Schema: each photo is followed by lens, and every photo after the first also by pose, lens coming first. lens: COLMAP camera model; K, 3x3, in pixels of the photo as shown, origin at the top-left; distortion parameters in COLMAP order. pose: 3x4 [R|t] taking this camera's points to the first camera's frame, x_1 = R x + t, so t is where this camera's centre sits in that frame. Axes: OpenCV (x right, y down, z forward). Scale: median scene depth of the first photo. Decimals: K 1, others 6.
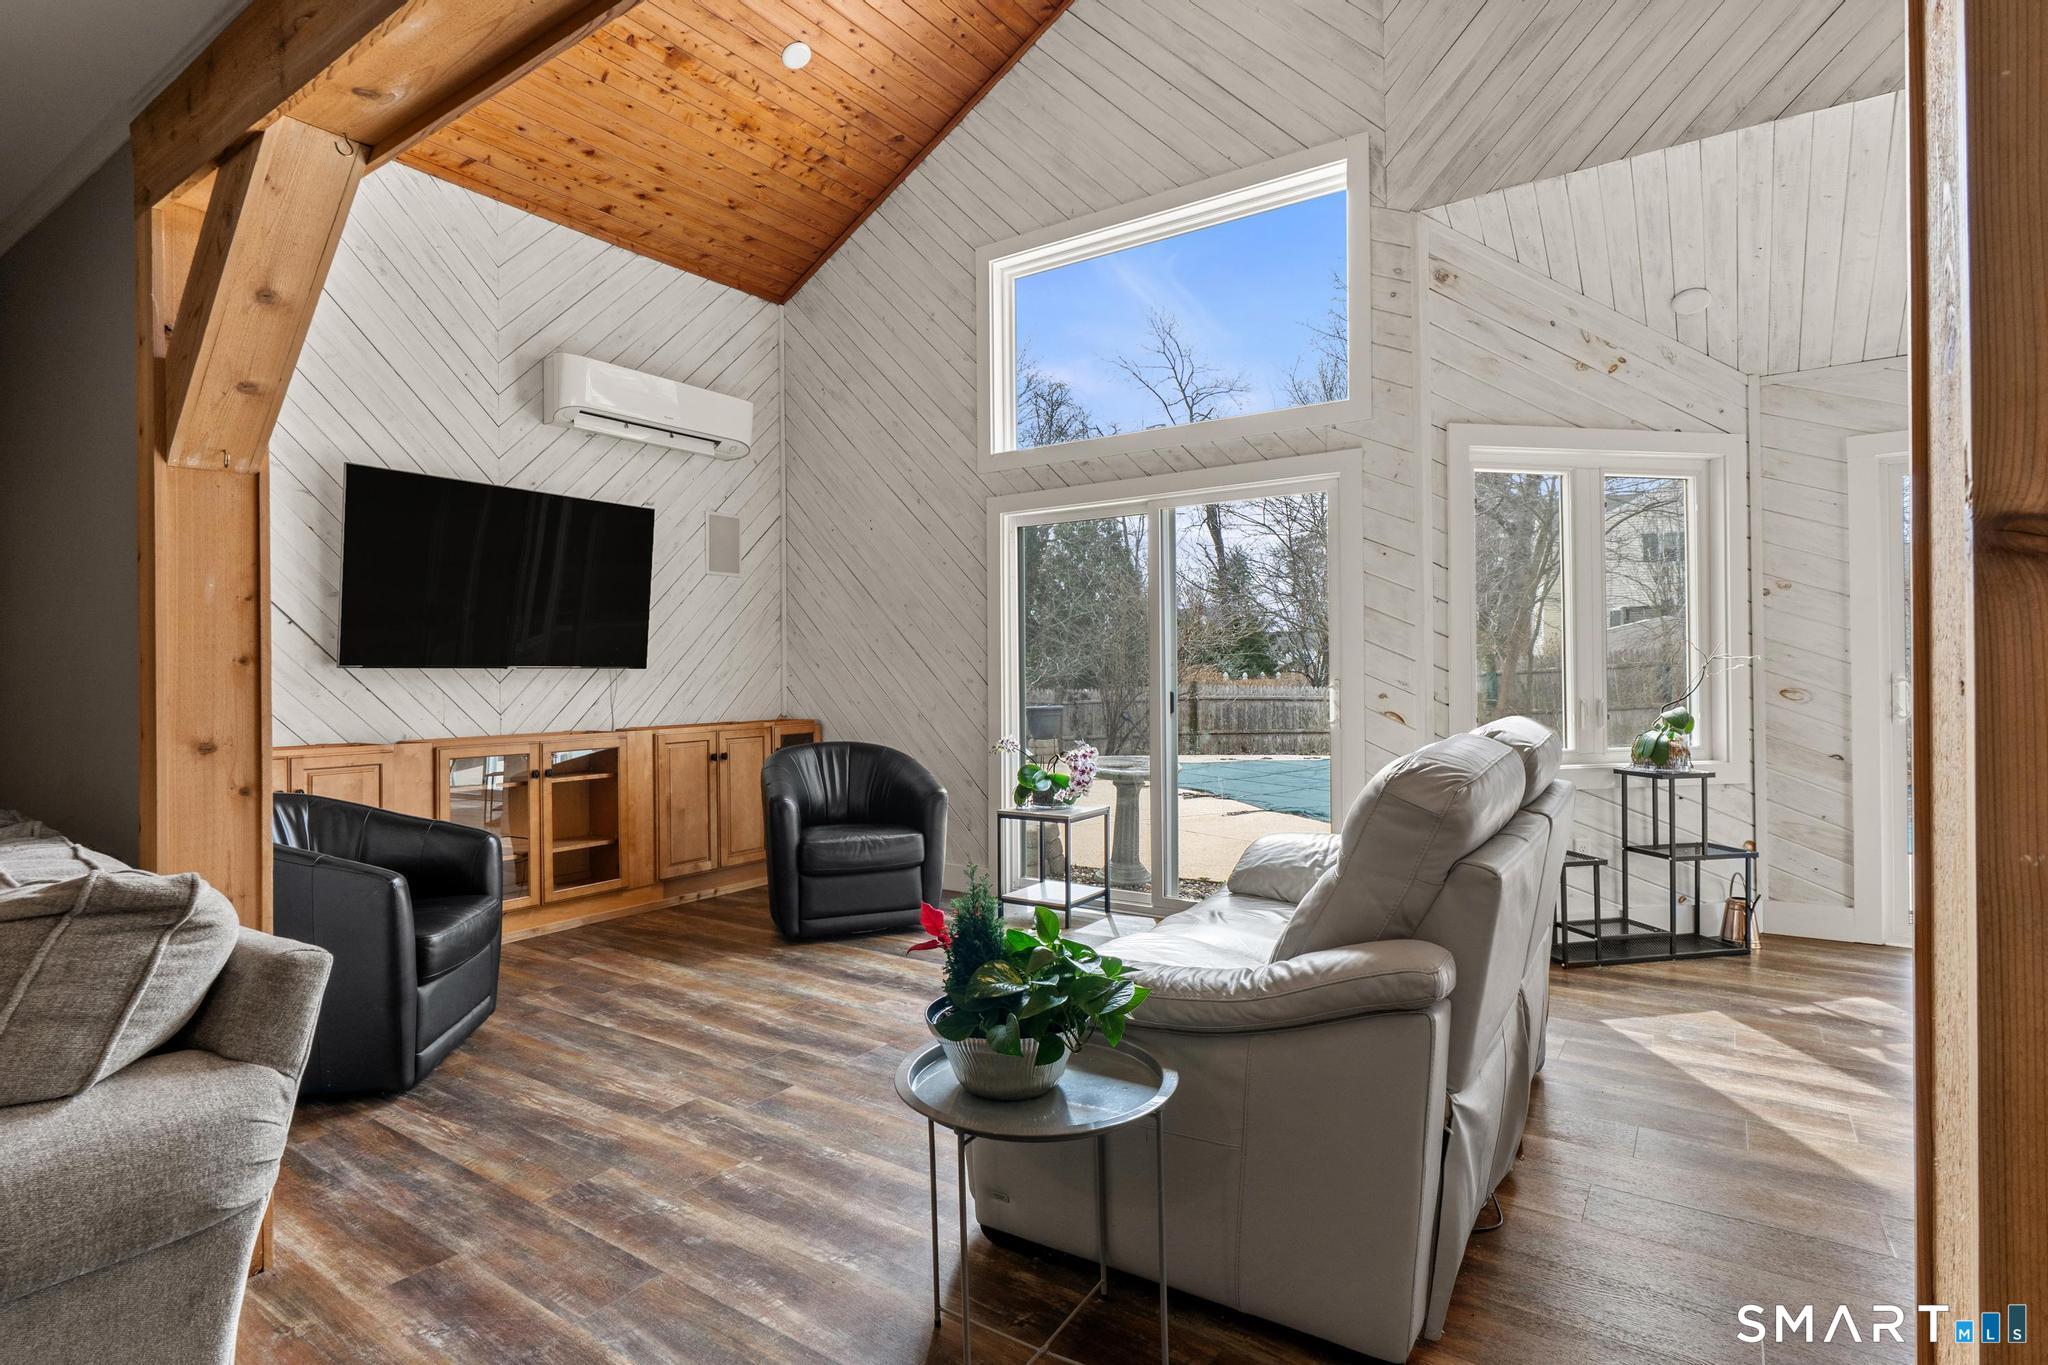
lens RADIAL K [[1059.9, 0, 1004.2], [0, 1059.9, 669.1], [0, 0, 1]] dist [0.012083, -0.001114]
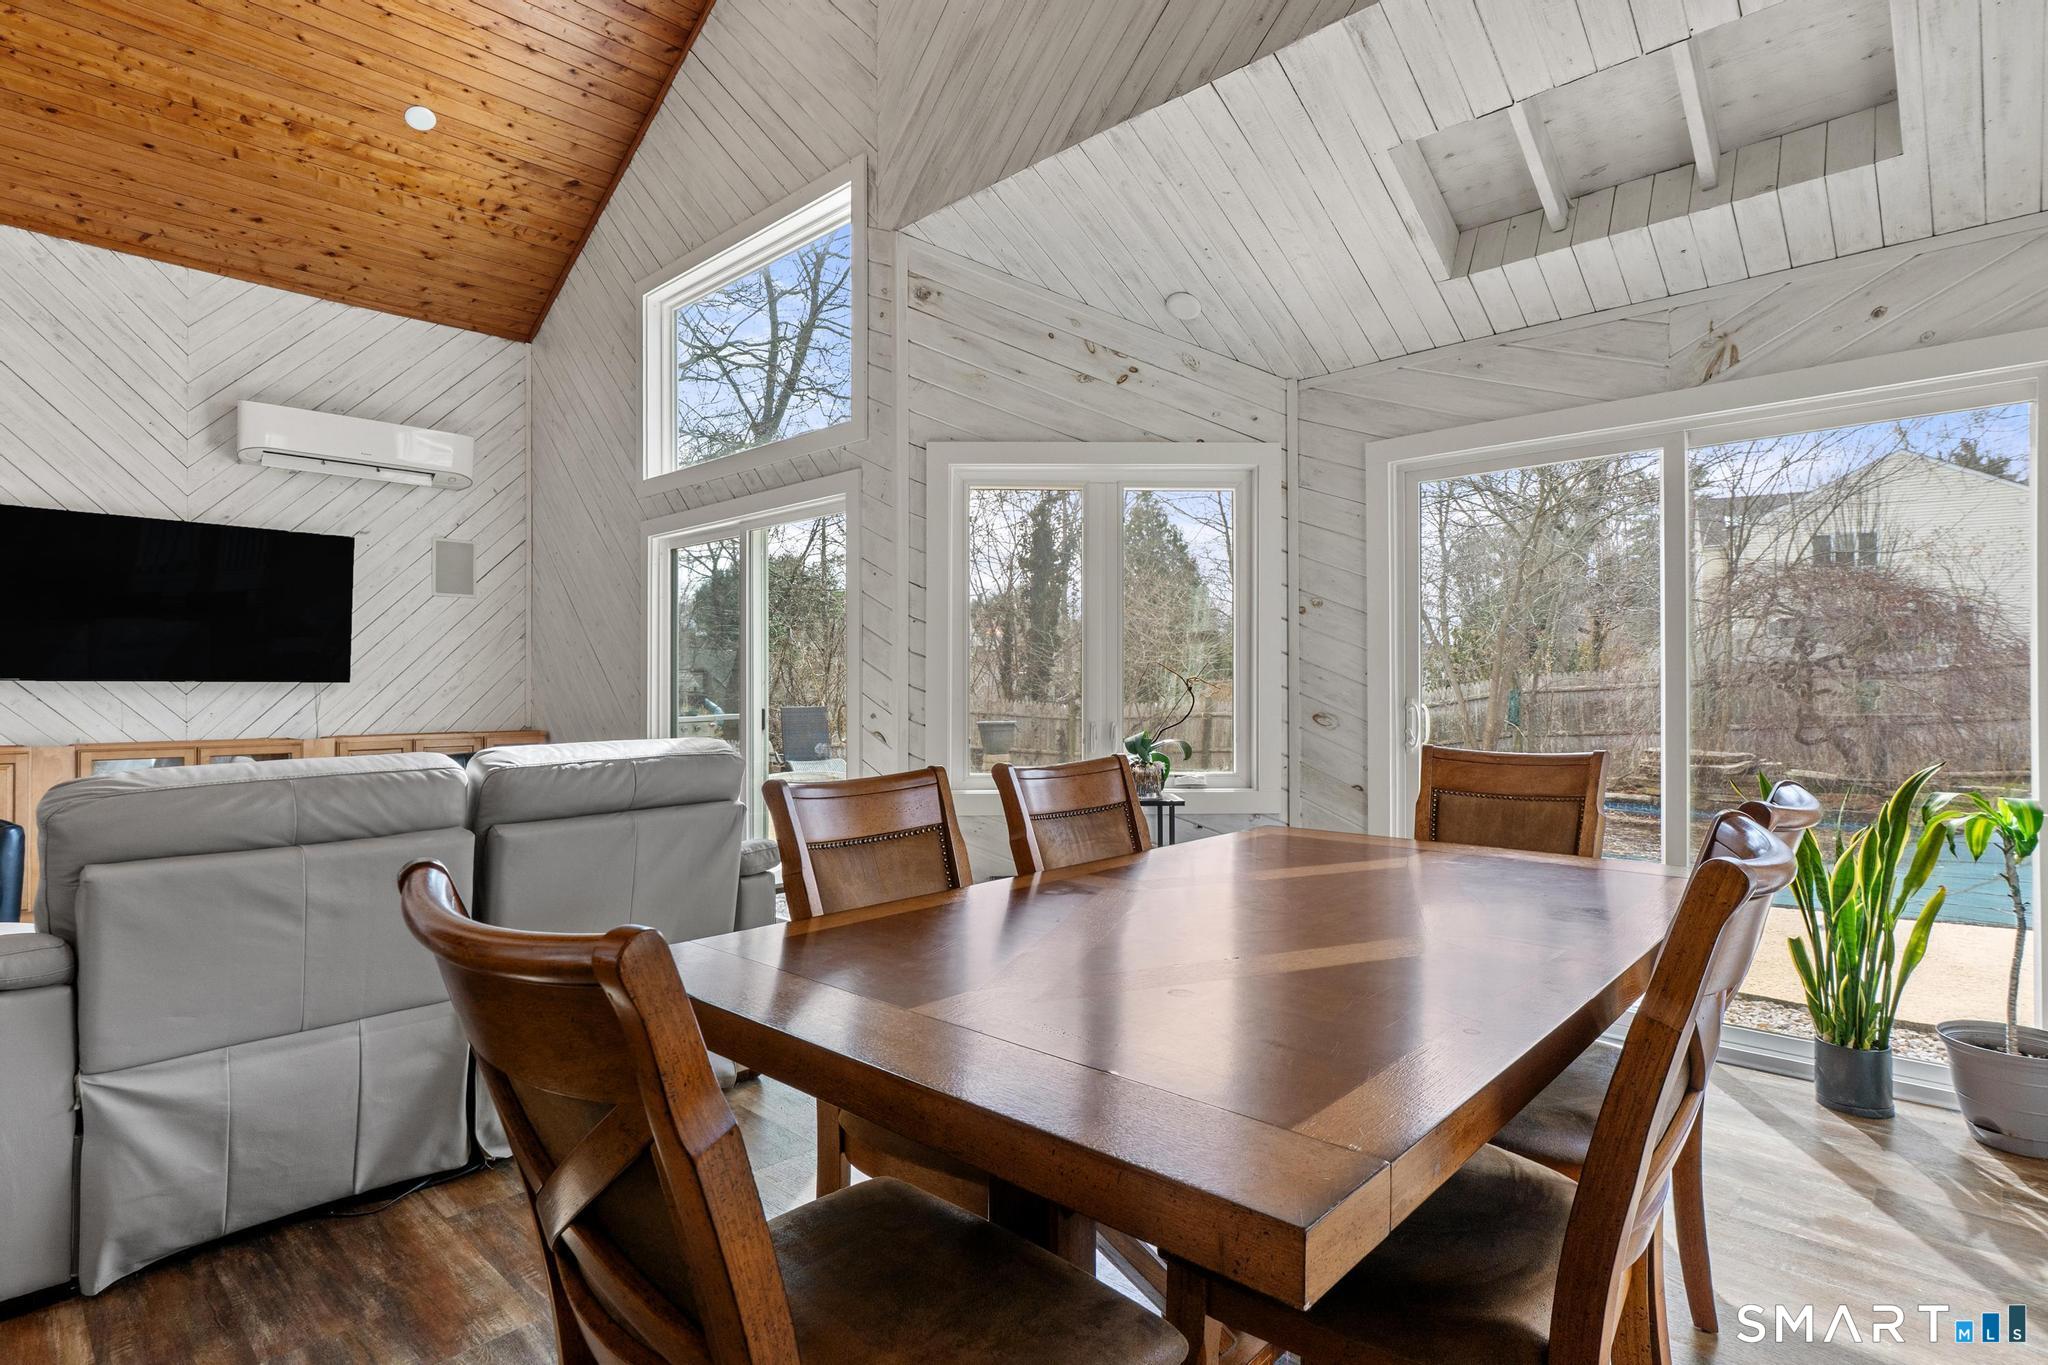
lens RADIAL K [[1059.9, 0, 1000.6], [0, 1059.9, 678.4], [0, 0, 1]] dist [0.012083, -0.001114]
pose [[0.985292, 0.006028, -0.170771, 0.593989], [-0.006385, 0.999978, -0.001543, -0.008661], [0.170758, 0.002611, 0.985310, 0.033963]]
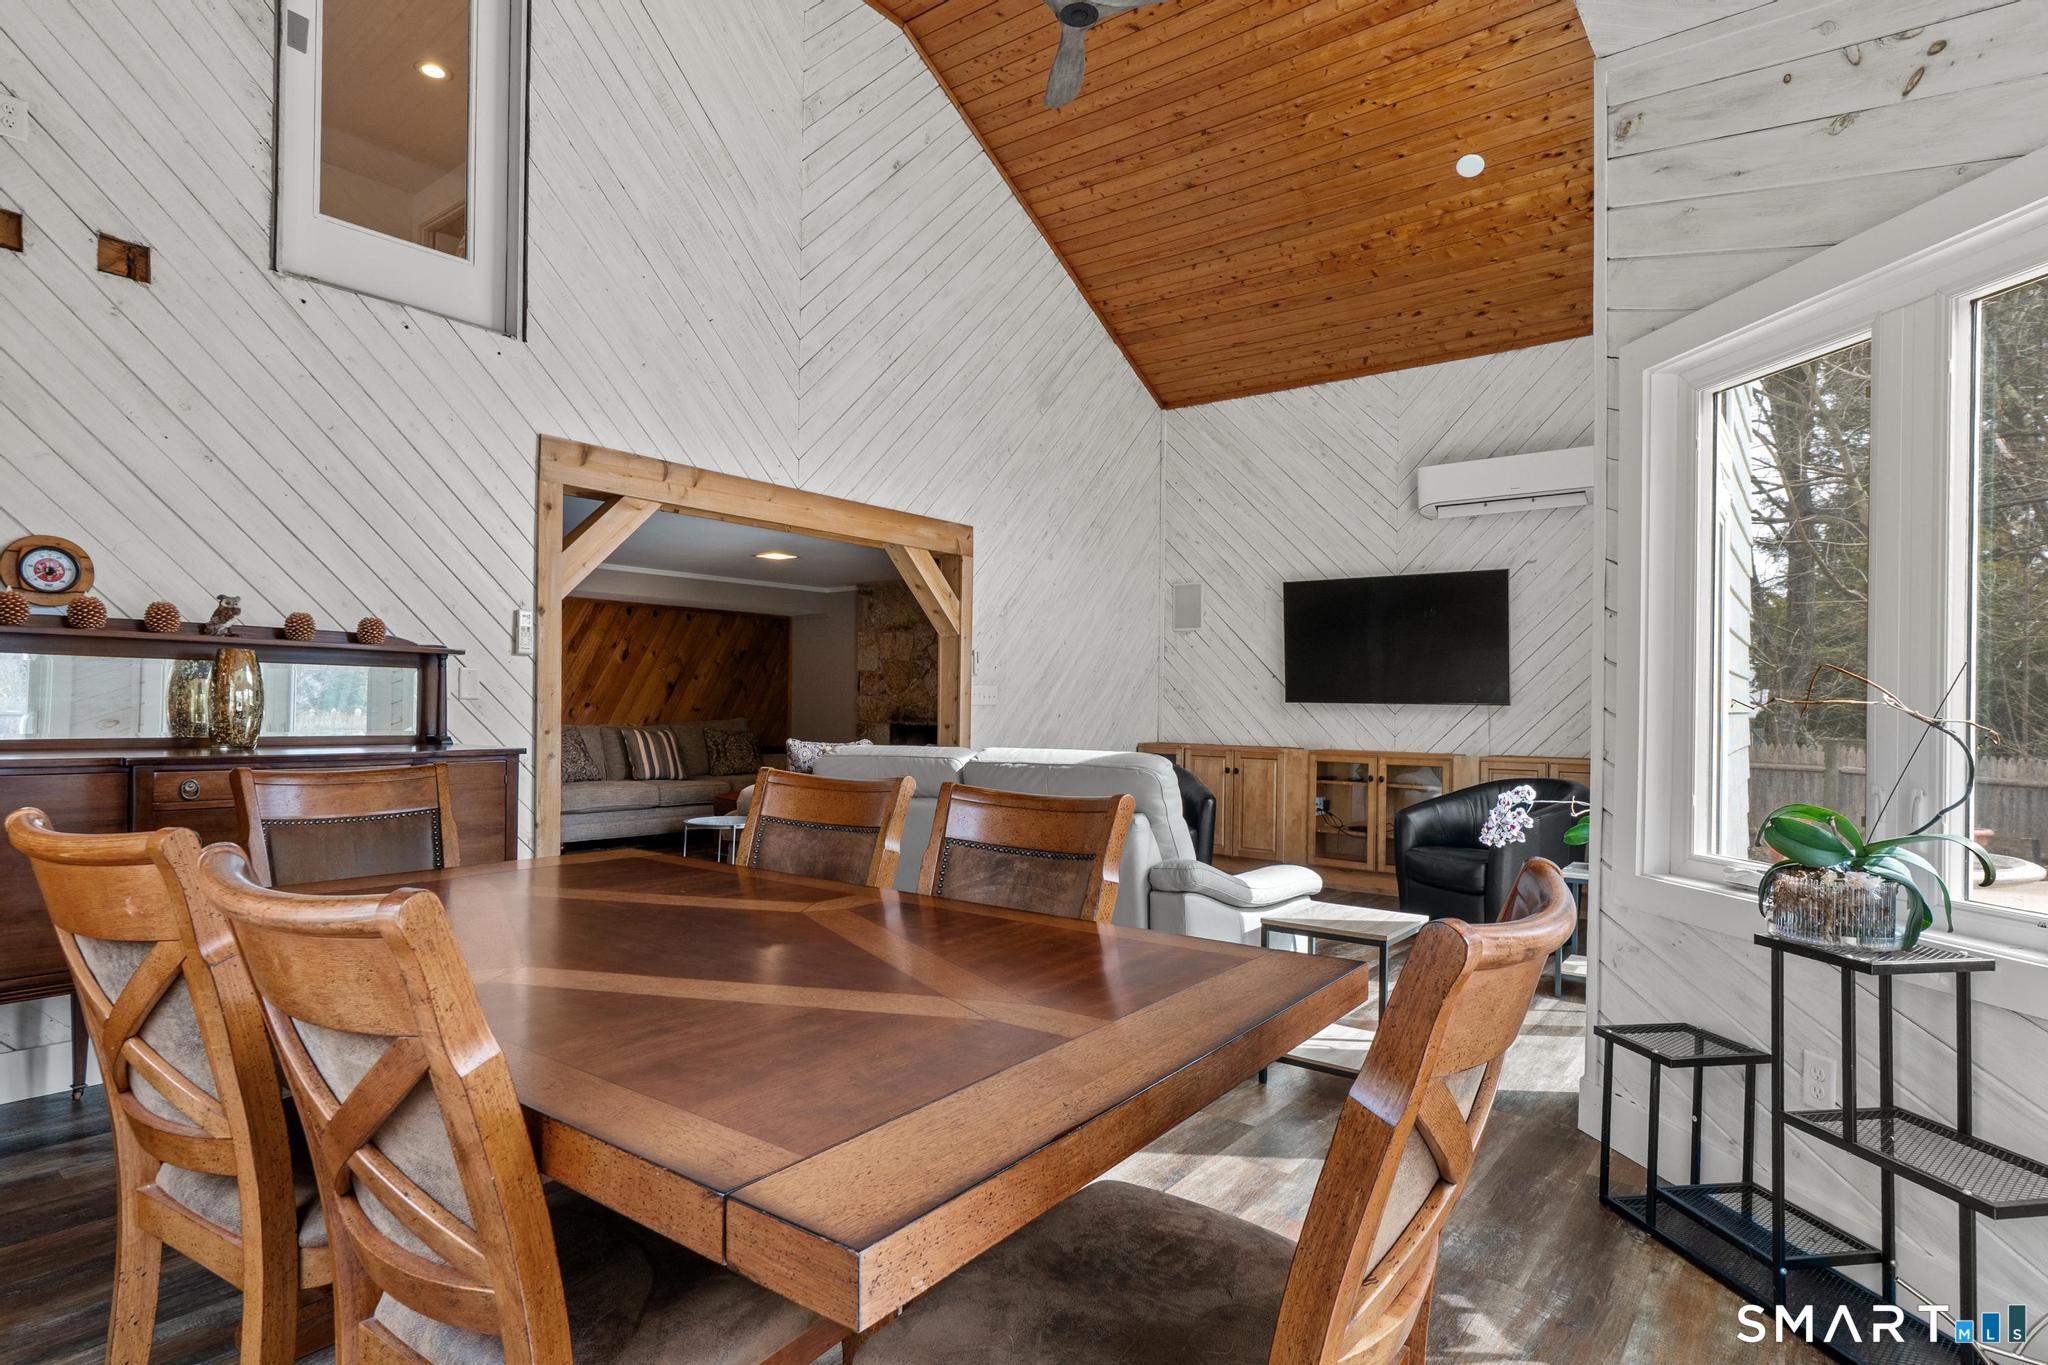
lens RADIAL K [[1059.9, 0, 1009.6], [0, 1059.9, 694.6], [0, 0, 1]] dist [0.012083, -0.001114]
pose [[-0.044920, -0.001058, -0.998990, 0.987077], [-0.008302, 0.999965, -0.000685, -0.008286], [0.998956, 0.008263, -0.044927, 0.579925]]
